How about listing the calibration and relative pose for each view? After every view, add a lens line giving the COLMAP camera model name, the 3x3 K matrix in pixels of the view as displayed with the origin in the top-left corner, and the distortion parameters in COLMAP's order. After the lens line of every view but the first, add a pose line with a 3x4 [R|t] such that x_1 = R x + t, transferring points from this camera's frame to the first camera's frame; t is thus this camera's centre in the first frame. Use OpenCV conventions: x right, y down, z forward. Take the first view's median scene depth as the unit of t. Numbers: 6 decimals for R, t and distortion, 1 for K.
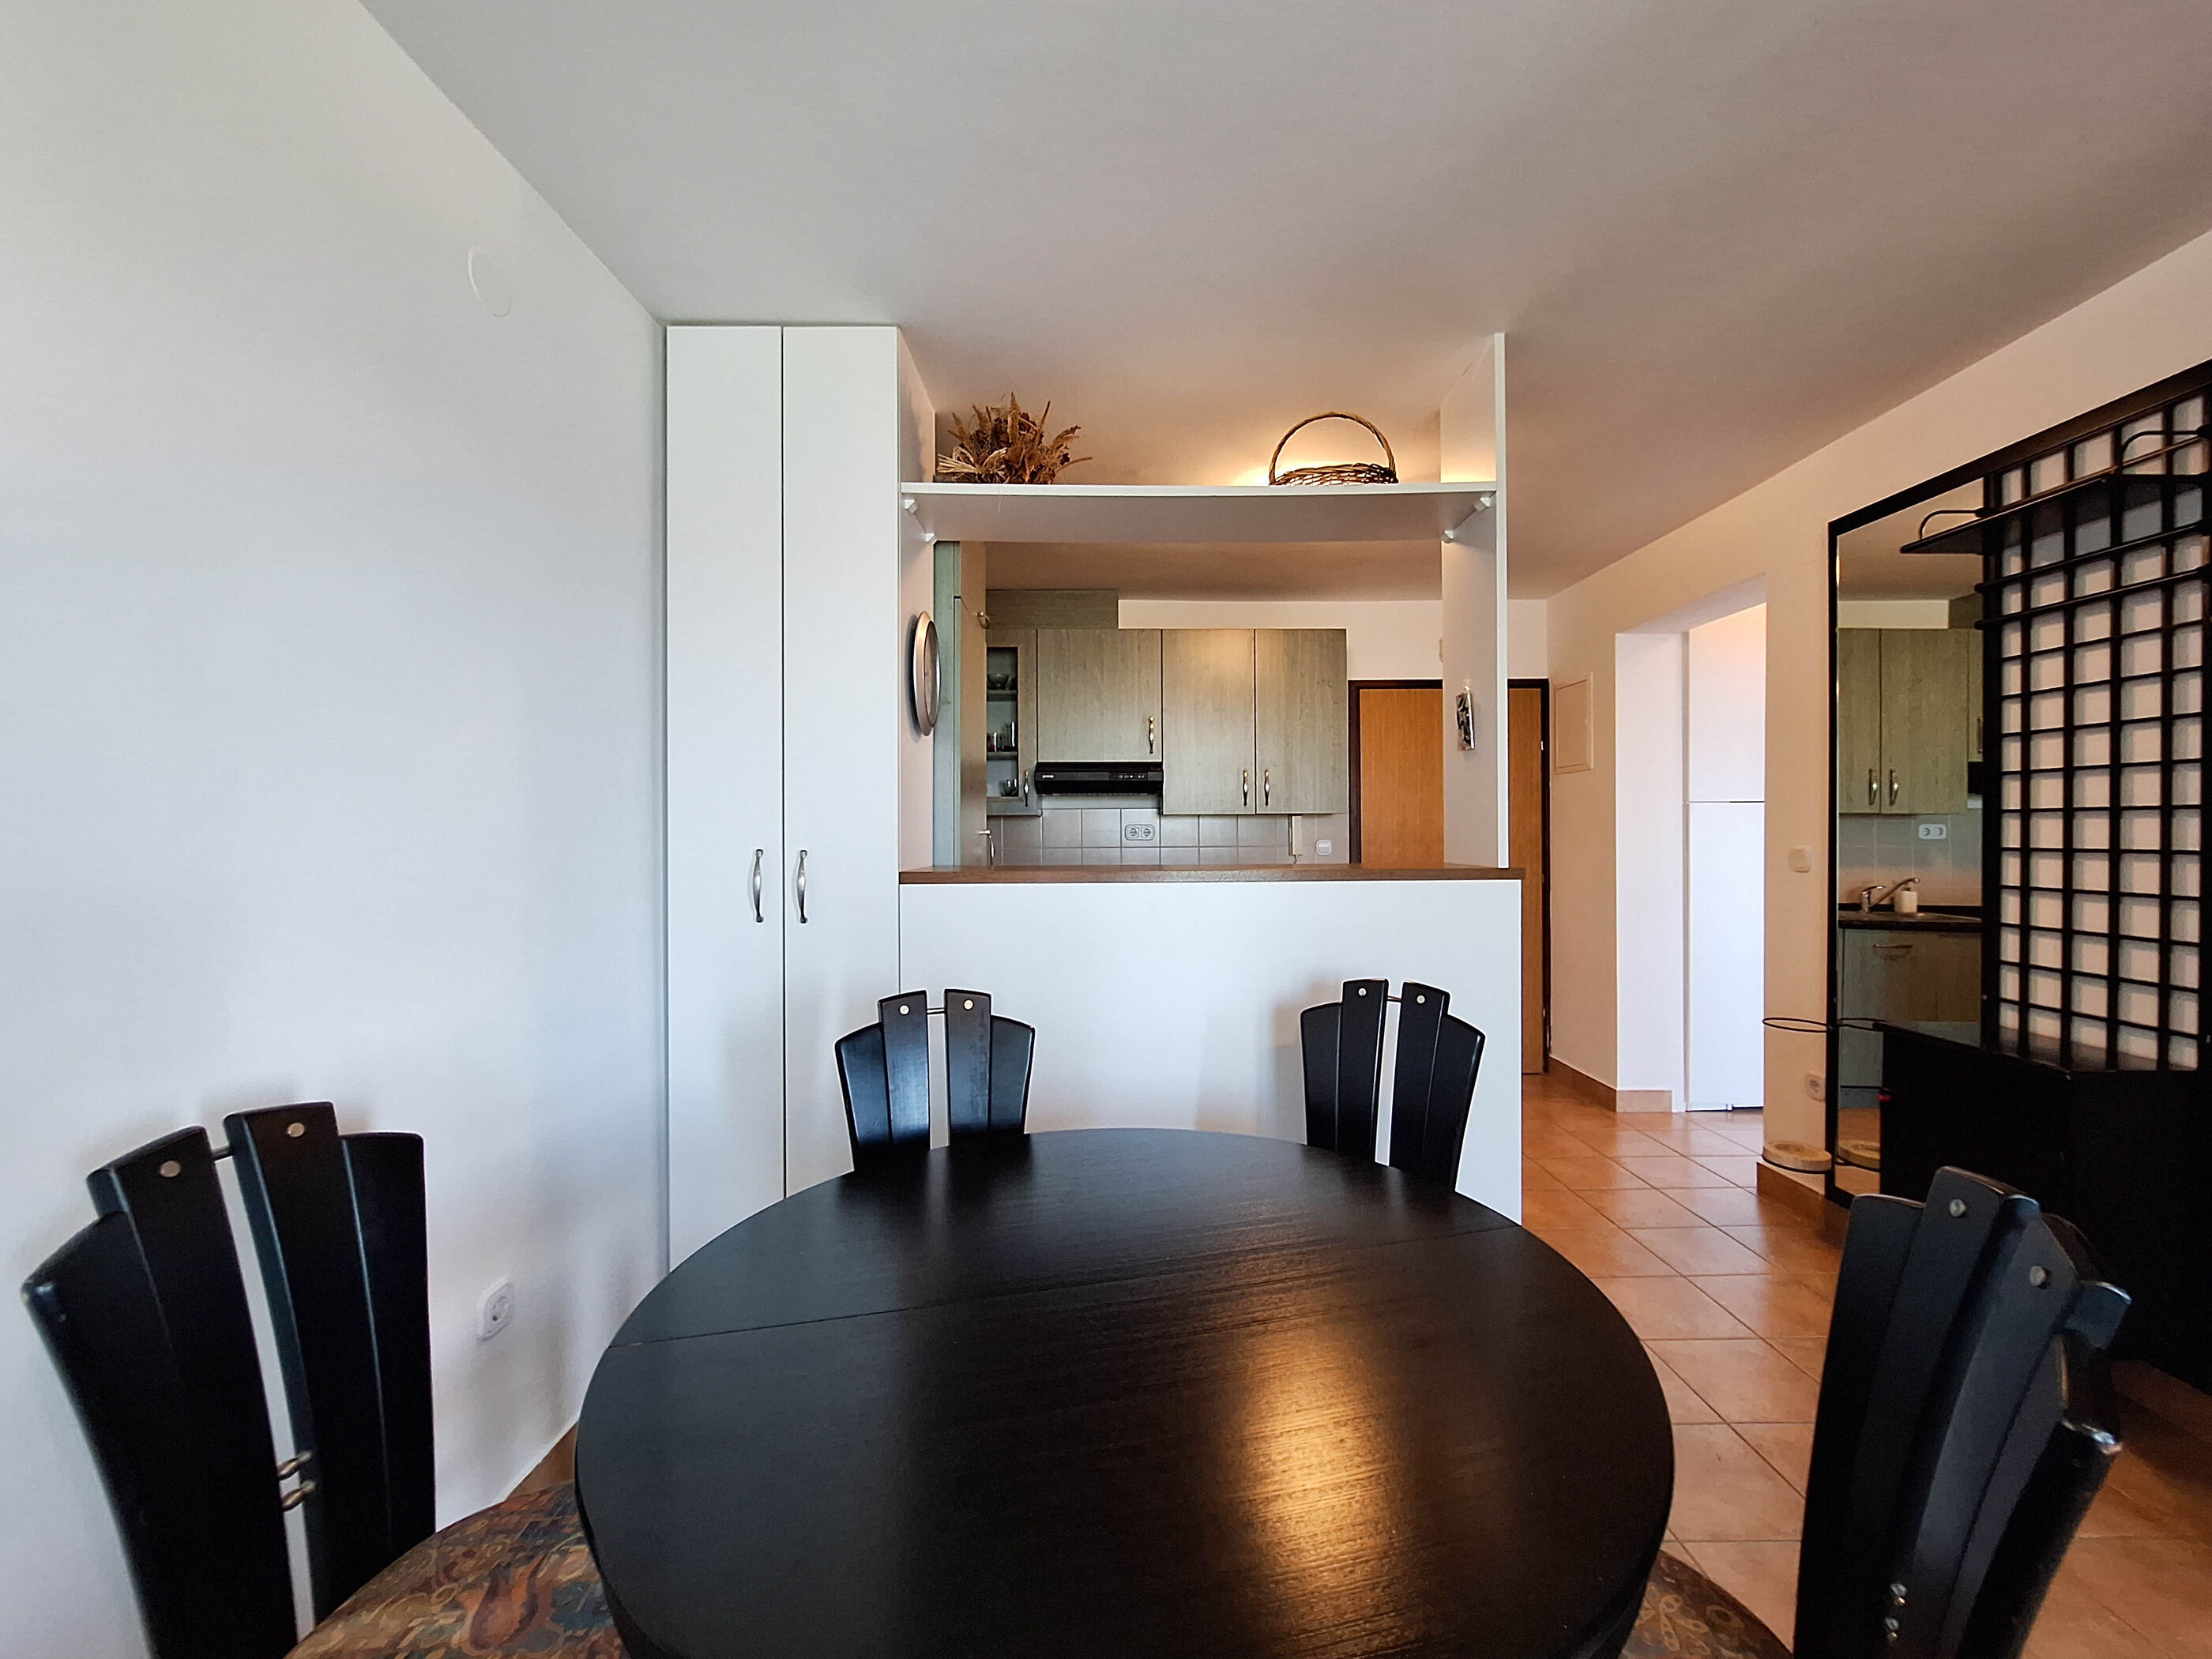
lens RADIAL K [[897.6, 0, 1105.8], [0, 897.6, 841.3], [0, 0, 1]] dist [-0.009379, 0.003010]
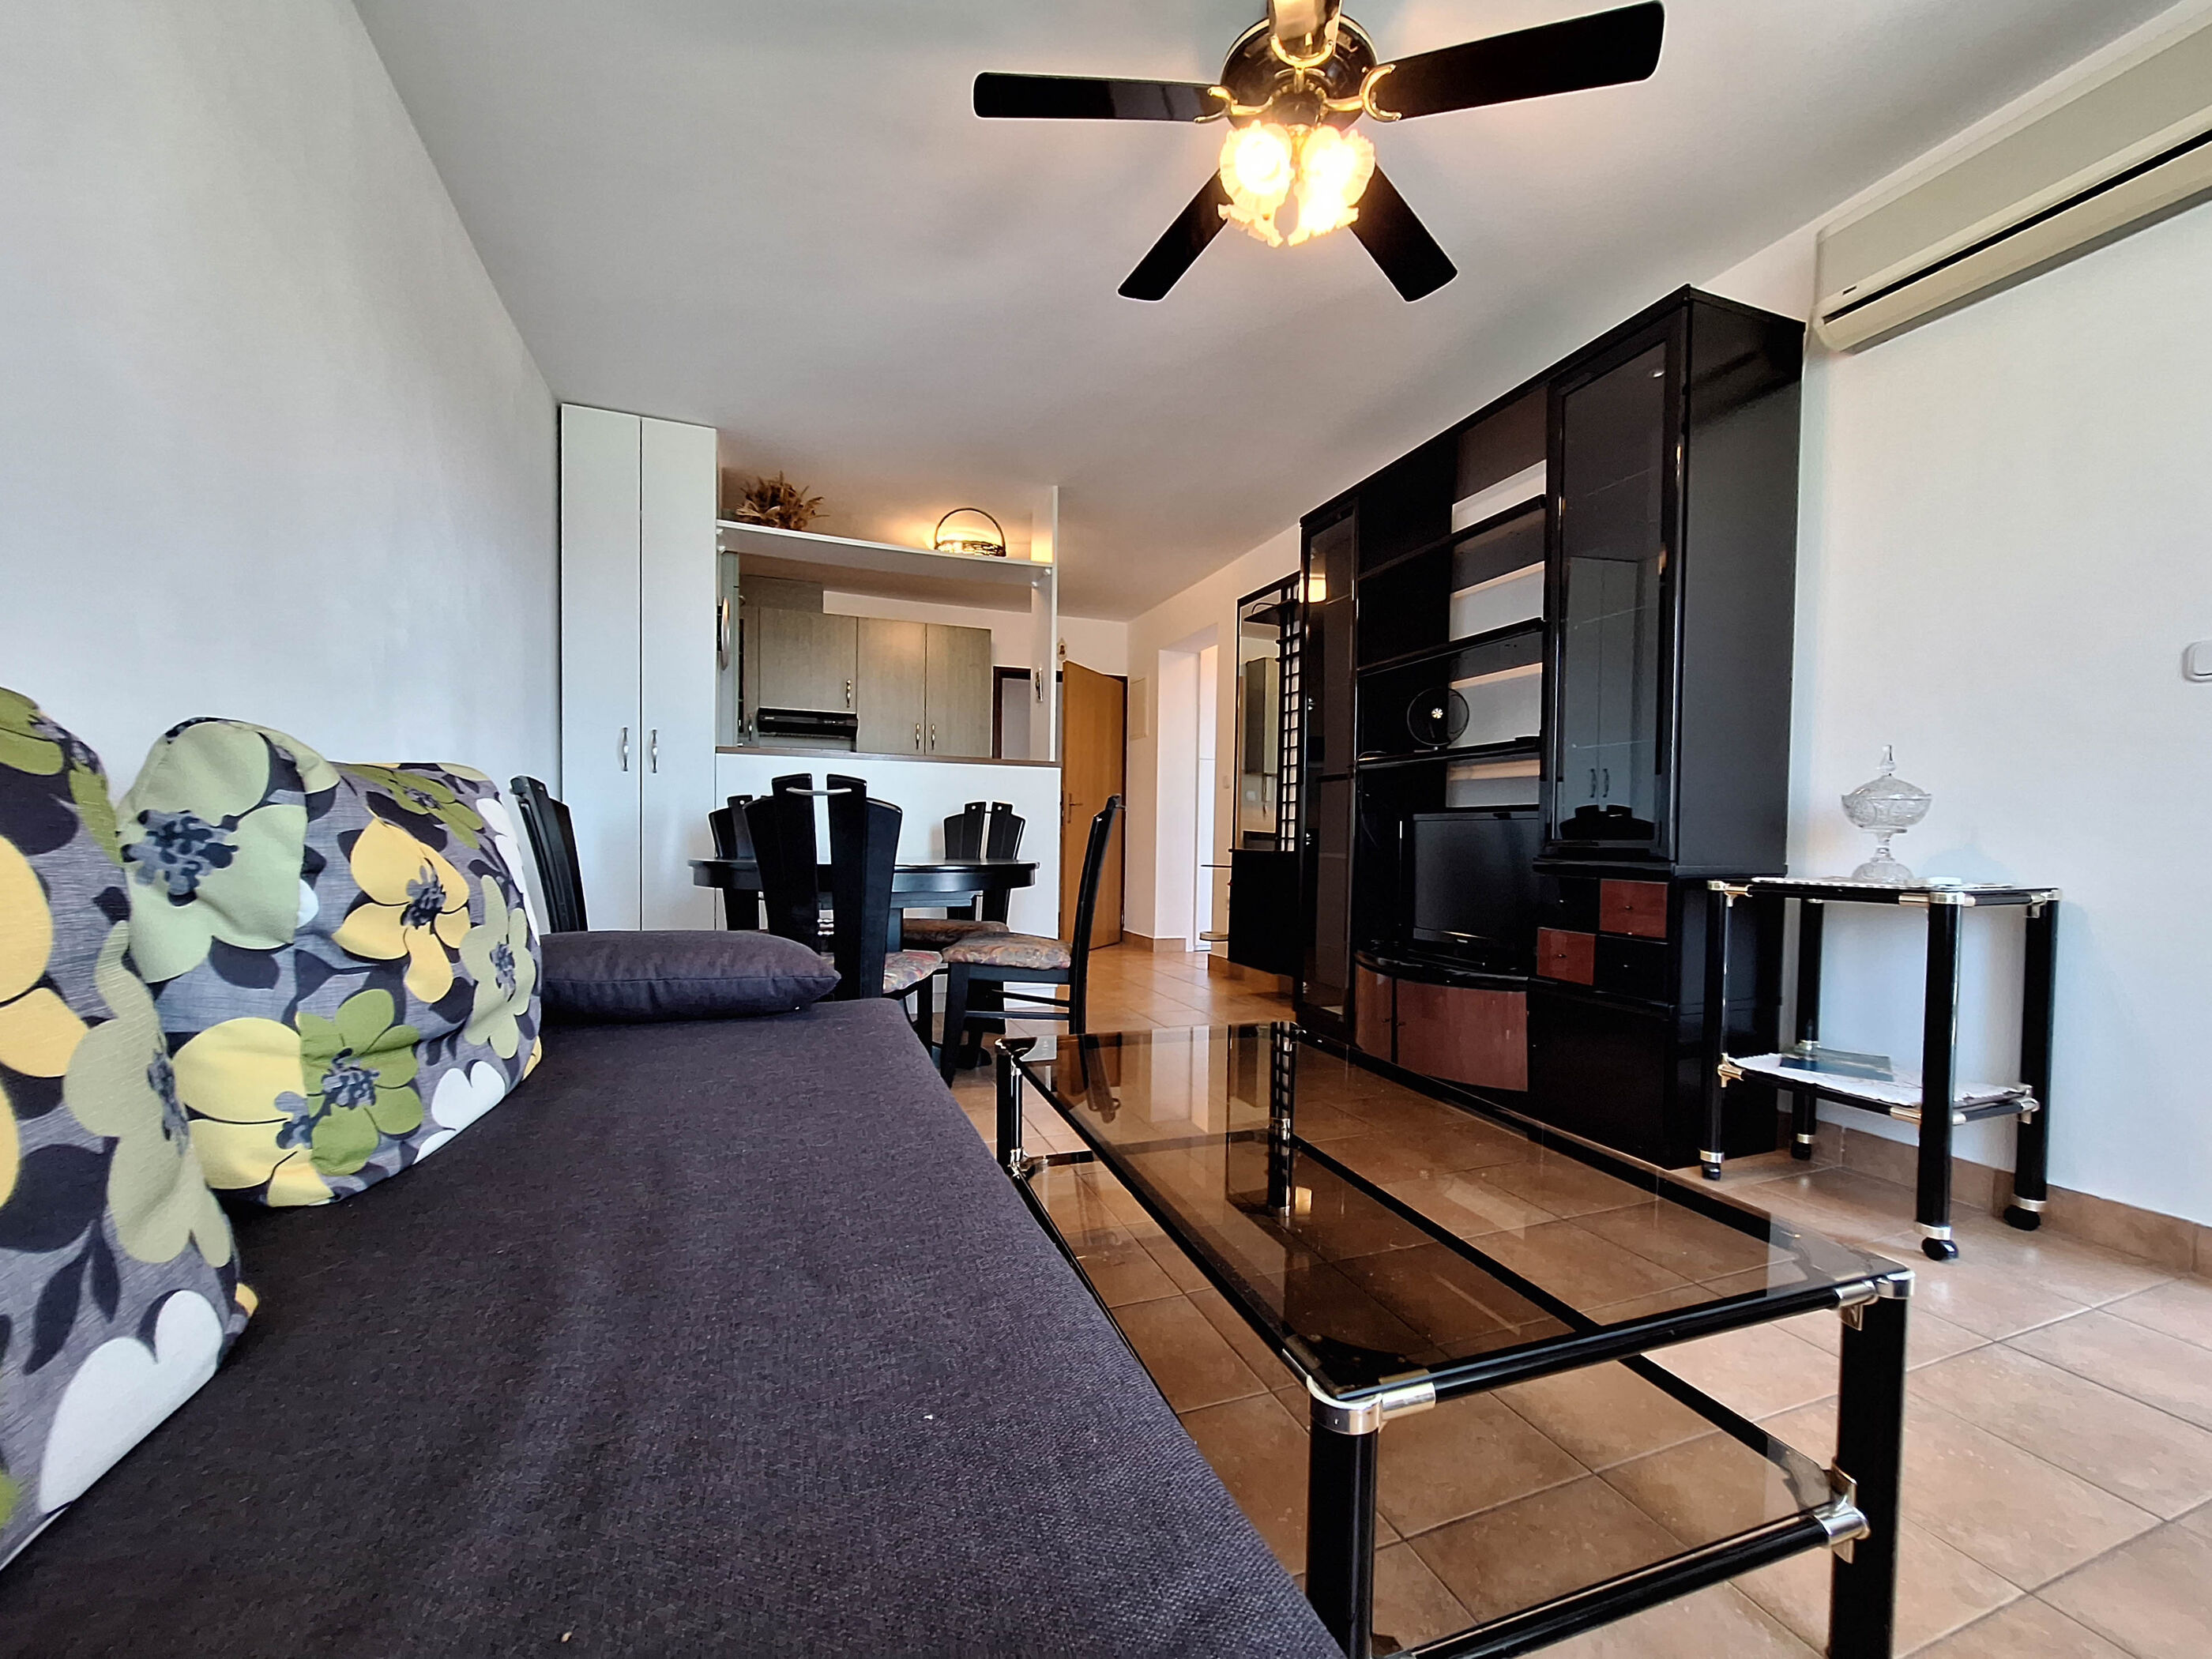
lens RADIAL K [[897.6, 0, 1121.1], [0, 897.6, 837.0], [0, 0, 1]] dist [-0.009379, 0.003010]
pose [[0.929431, 0.013457, 0.368751, -0.125113], [-0.015222, 0.999882, 0.001879, 0.176202], [-0.368682, -0.007360, 0.929526, -0.819628]]
